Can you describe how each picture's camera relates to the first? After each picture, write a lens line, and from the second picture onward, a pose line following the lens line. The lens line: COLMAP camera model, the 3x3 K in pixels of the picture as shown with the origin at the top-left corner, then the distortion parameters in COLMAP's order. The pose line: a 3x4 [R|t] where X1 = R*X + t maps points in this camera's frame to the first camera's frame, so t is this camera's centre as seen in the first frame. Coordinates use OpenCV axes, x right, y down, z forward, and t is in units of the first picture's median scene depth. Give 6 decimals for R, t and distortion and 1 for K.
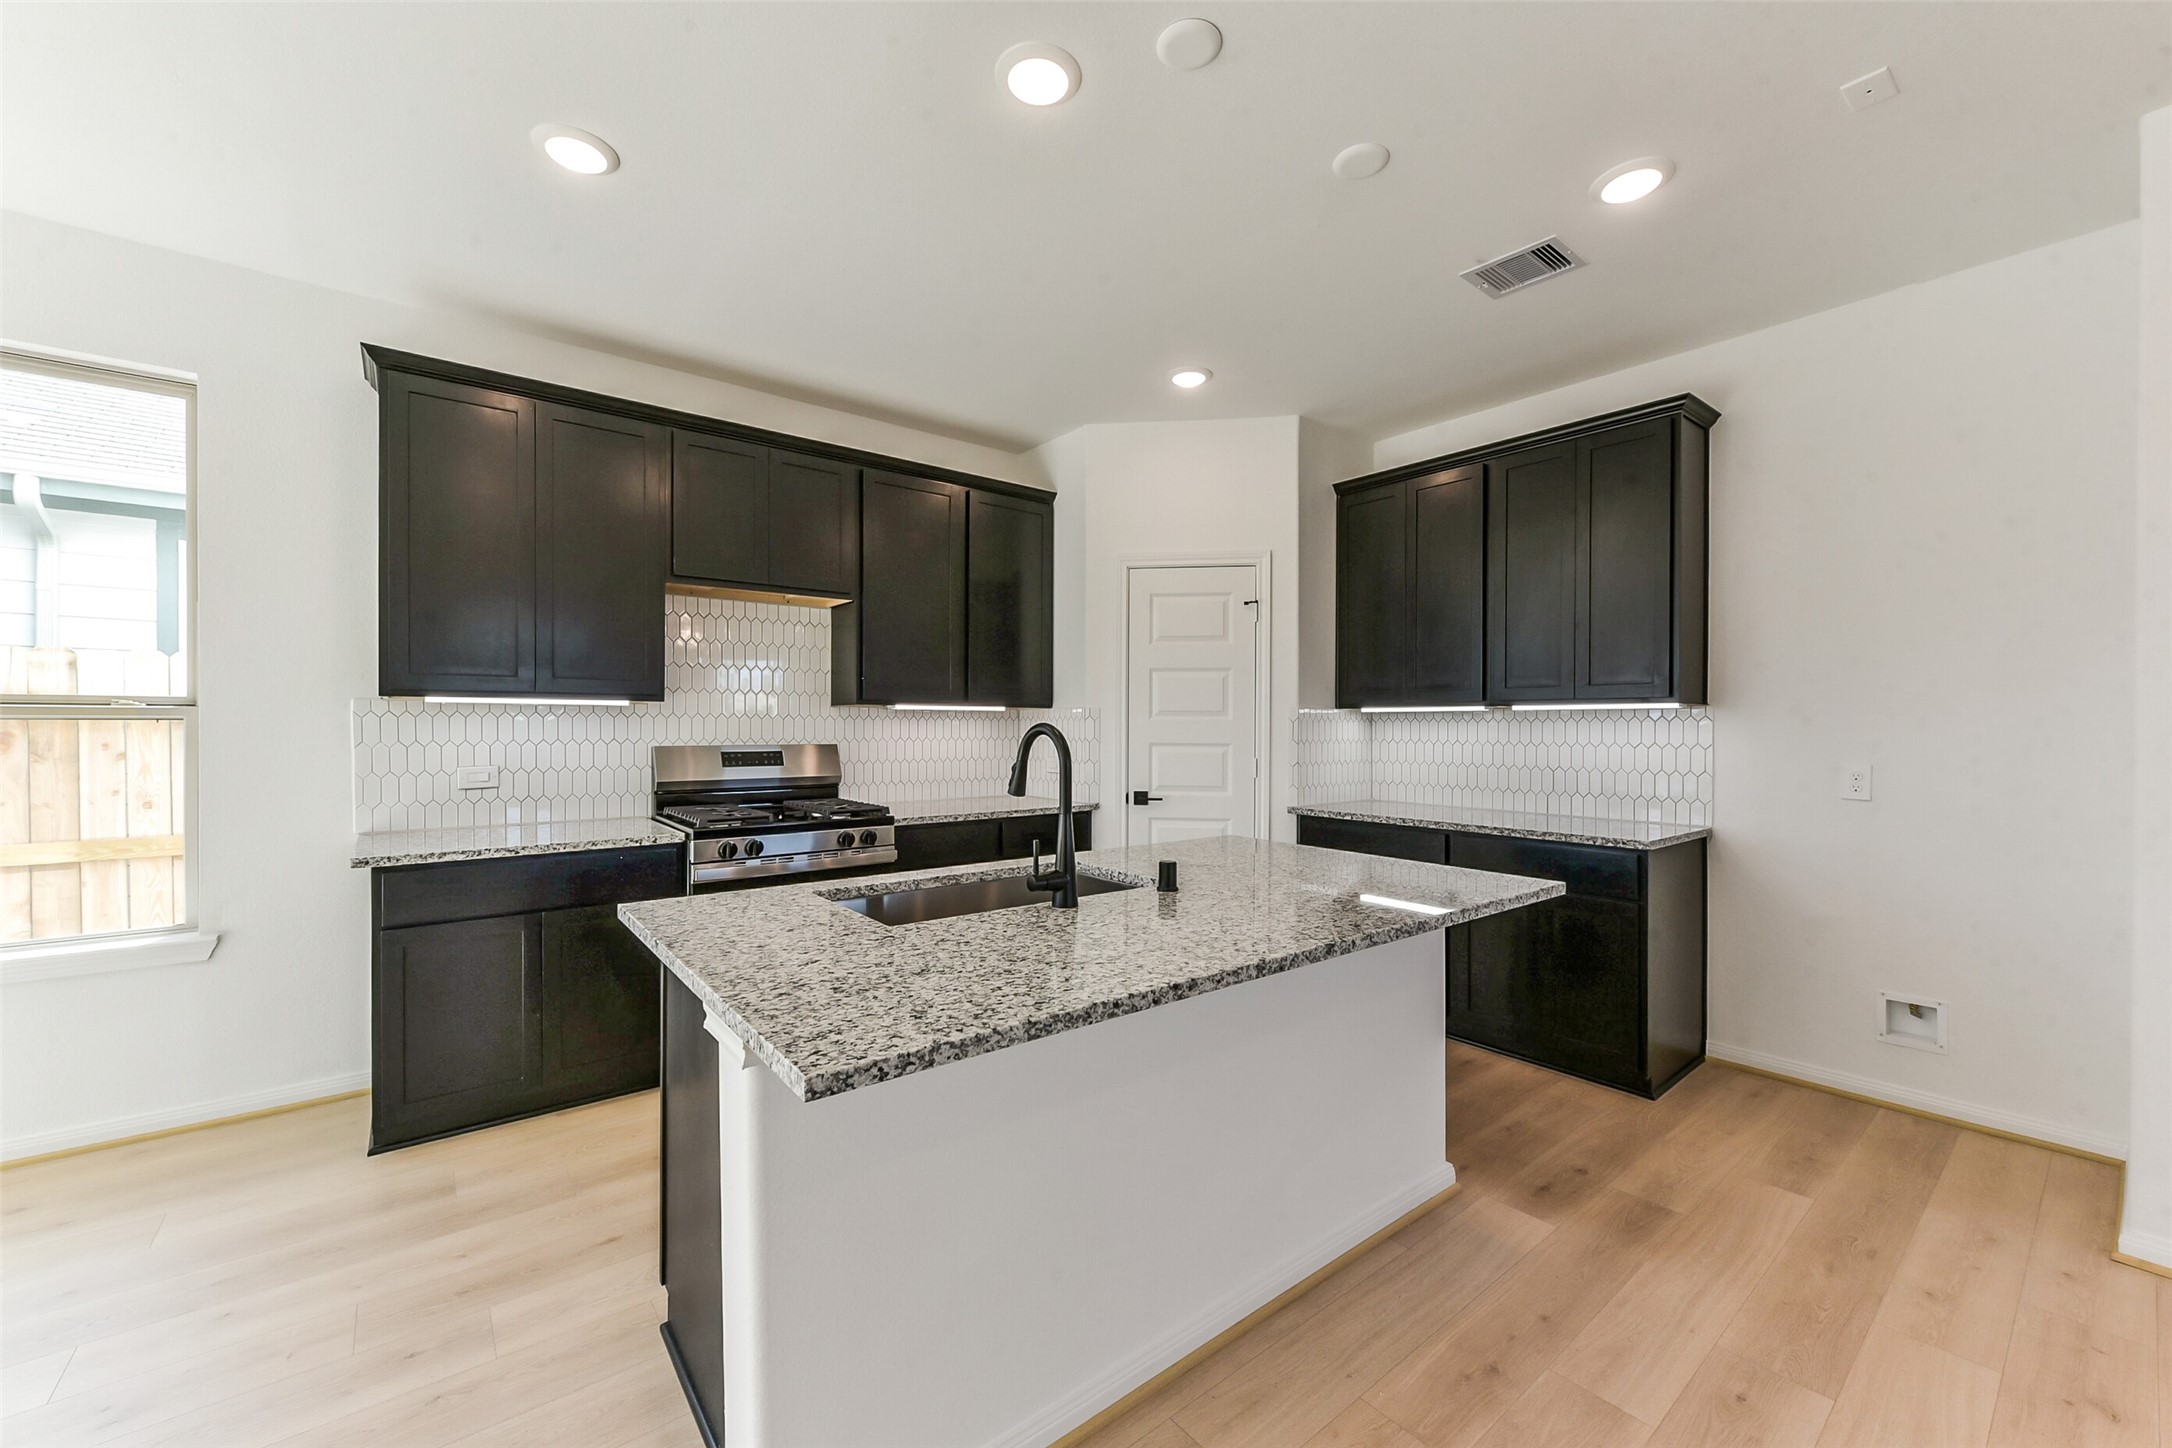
lens RADIAL K [[848.5, 0, 1088.0], [0, 848.5, 727.6], [0, 0, 1]] dist [0.005277, -0.001786]
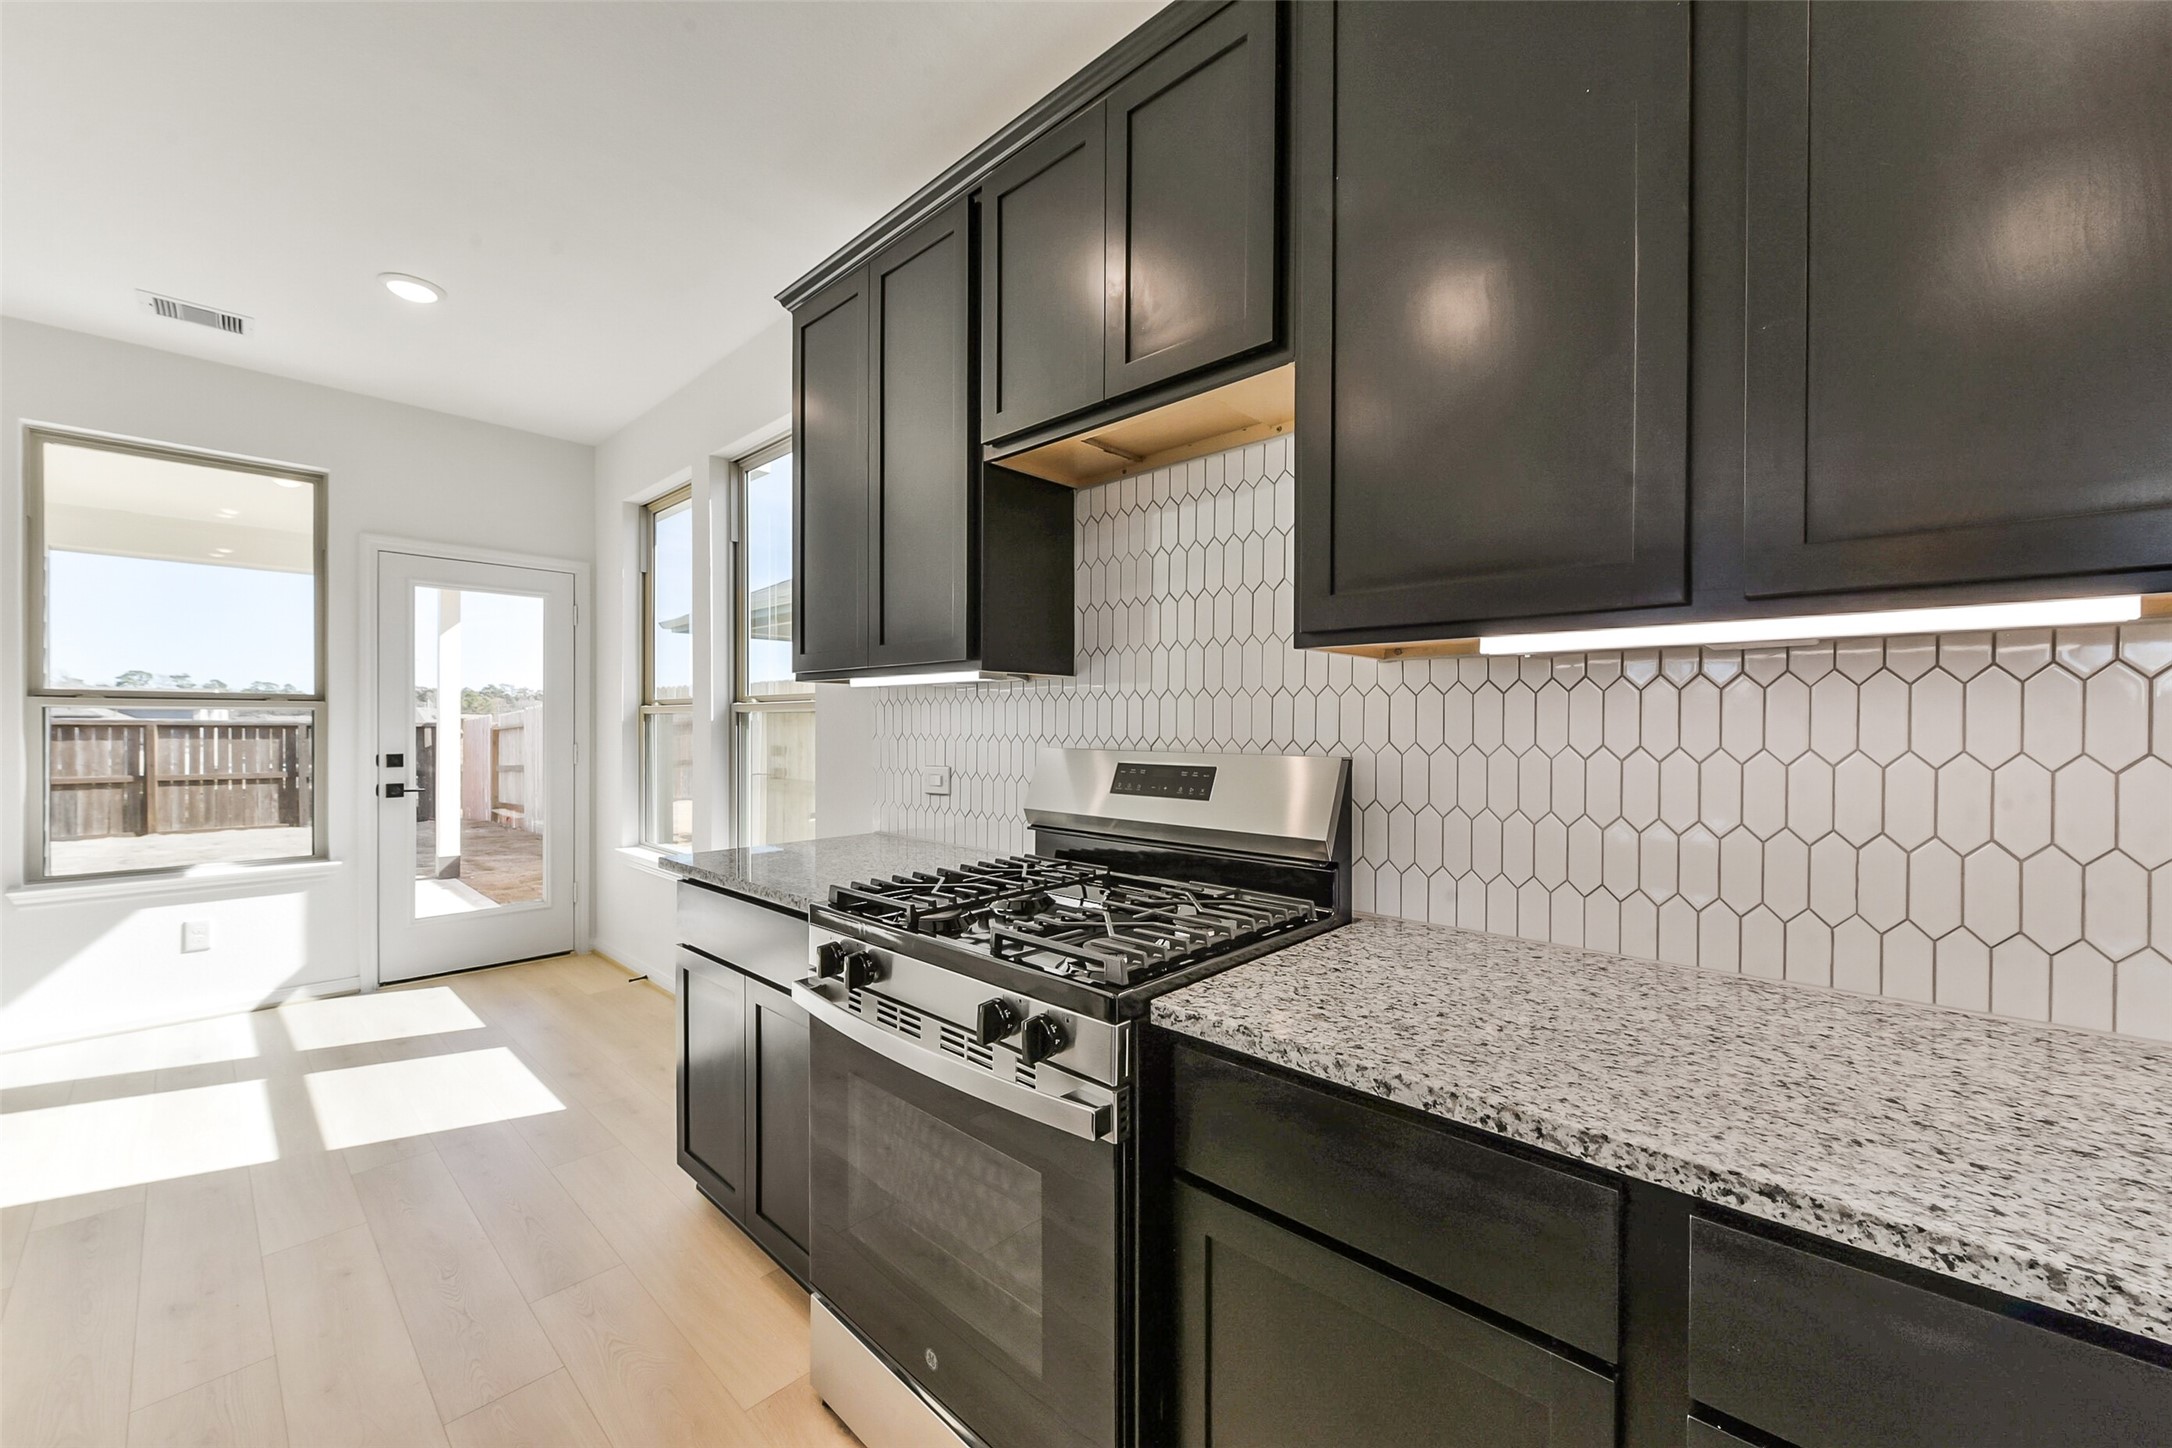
lens RADIAL K [[848.5, 0, 1074.8], [0, 848.5, 729.4], [0, 0, 1]] dist [0.005277, -0.001786]
pose [[0.133638, 0.003988, -0.991022, 0.075780], [-0.006044, 0.999977, 0.003209, 0.006860], [0.991012, 0.005561, 0.133659, 0.929715]]
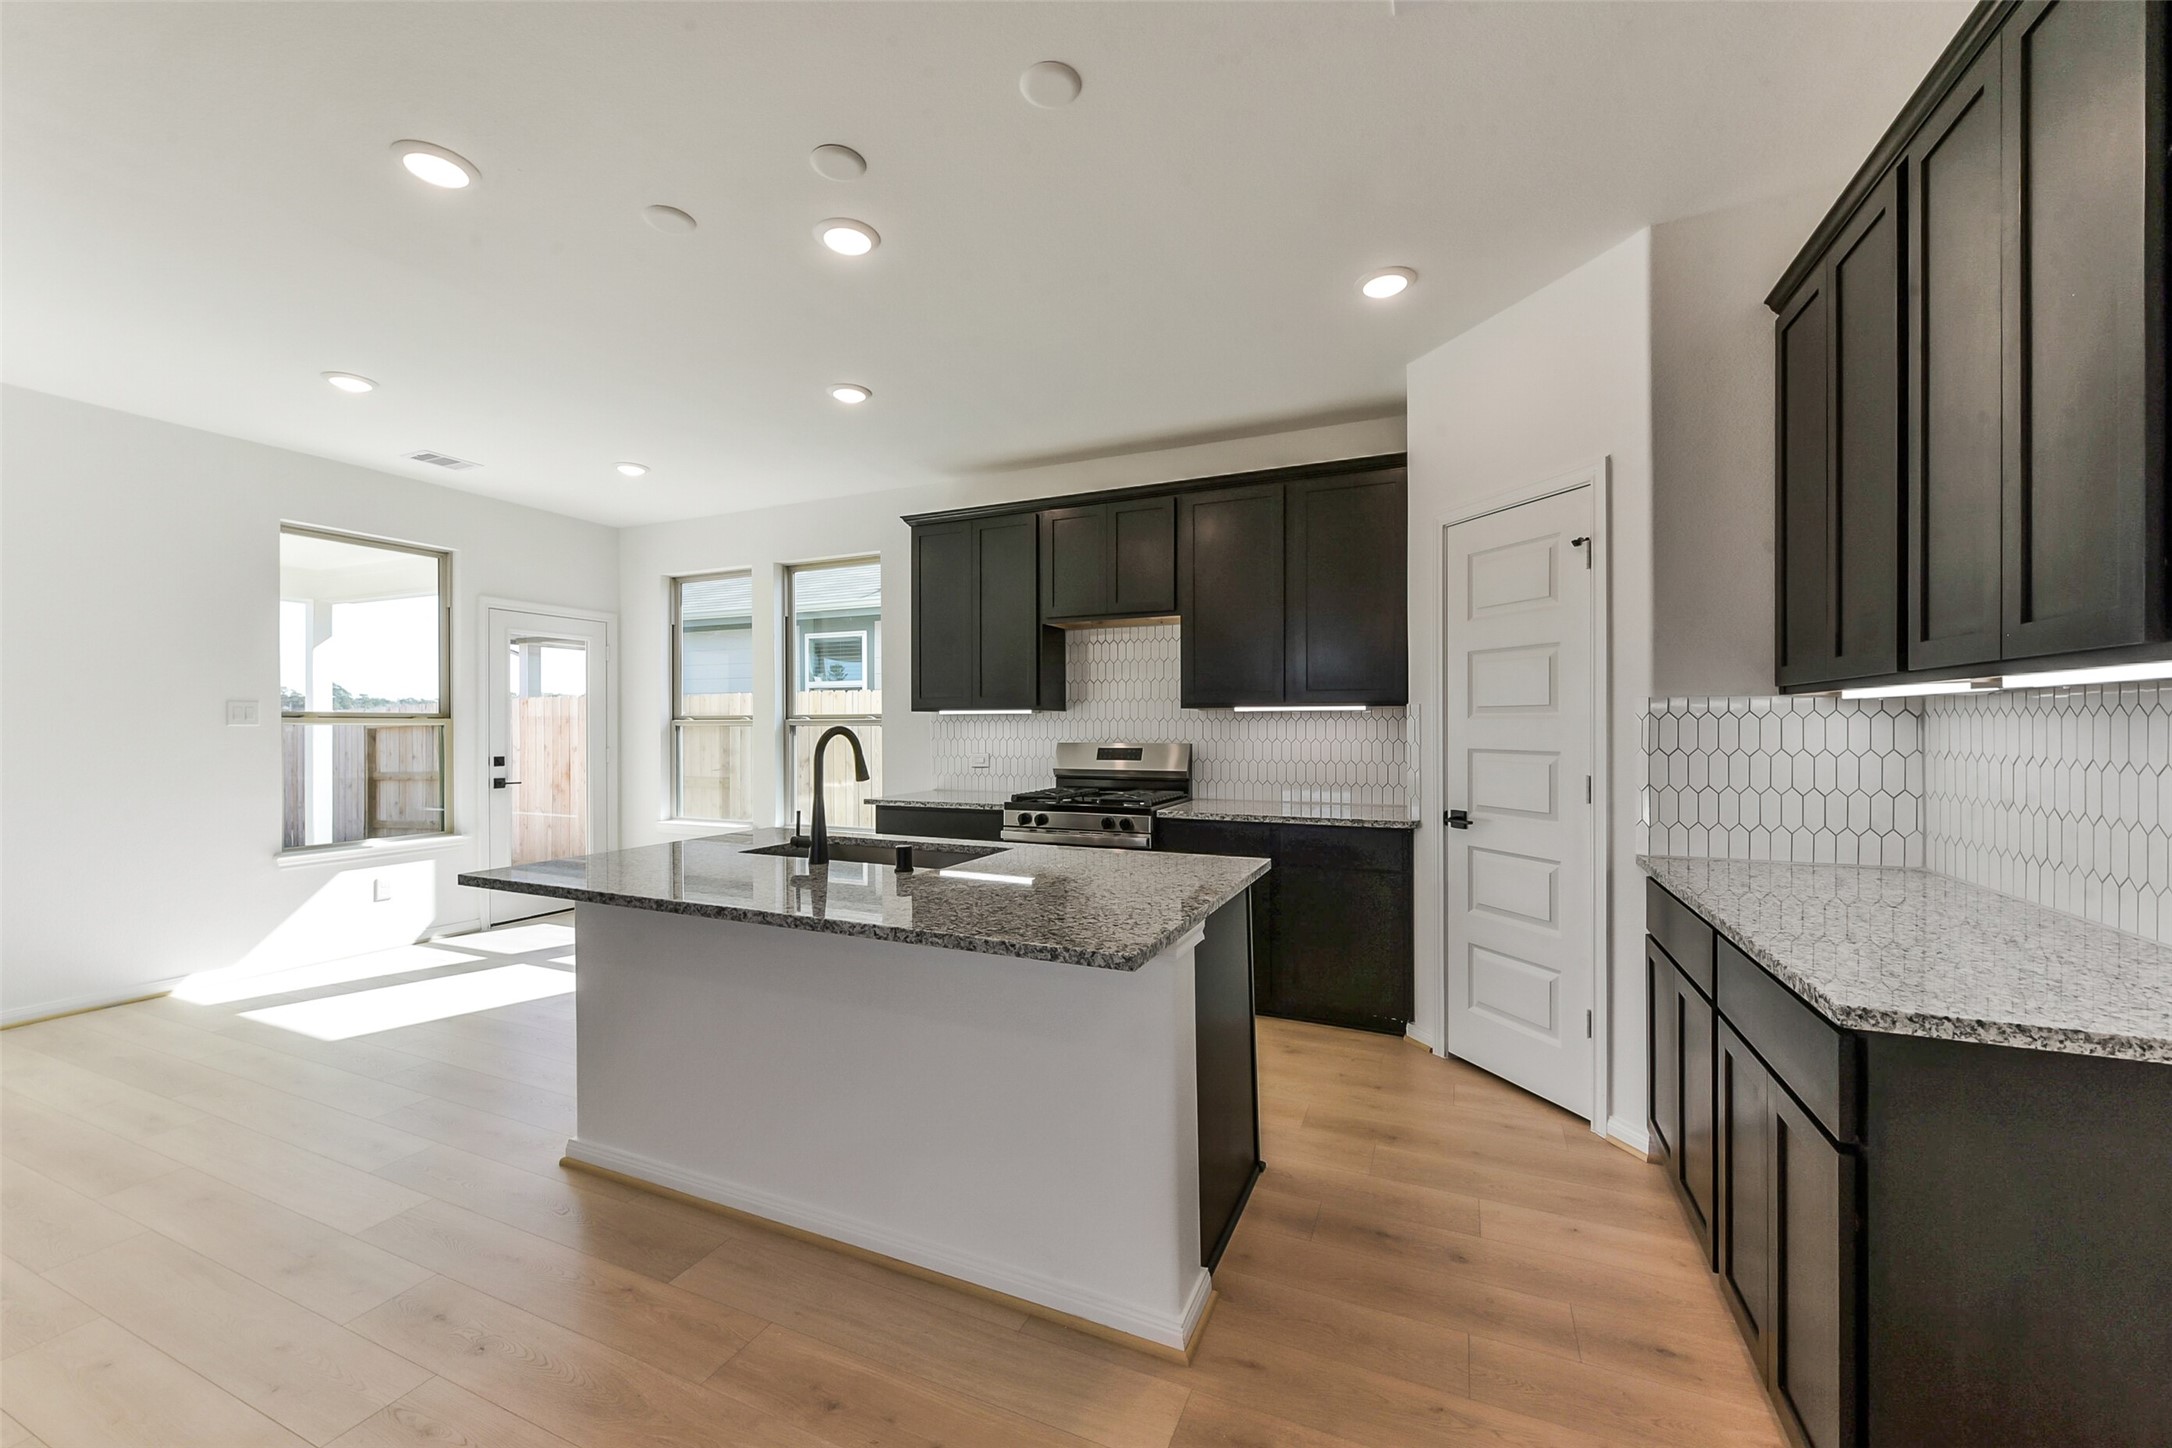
lens RADIAL K [[848.5, 0, 1080.5], [0, 848.5, 726.9], [0, 0, 1]] dist [0.005277, -0.001786]
pose [[0.455155, -0.003281, -0.890406, 0.717074], [0.001486, 0.999995, -0.002925, 0.000394], [0.890411, 0.000008, 0.455158, 0.403452]]
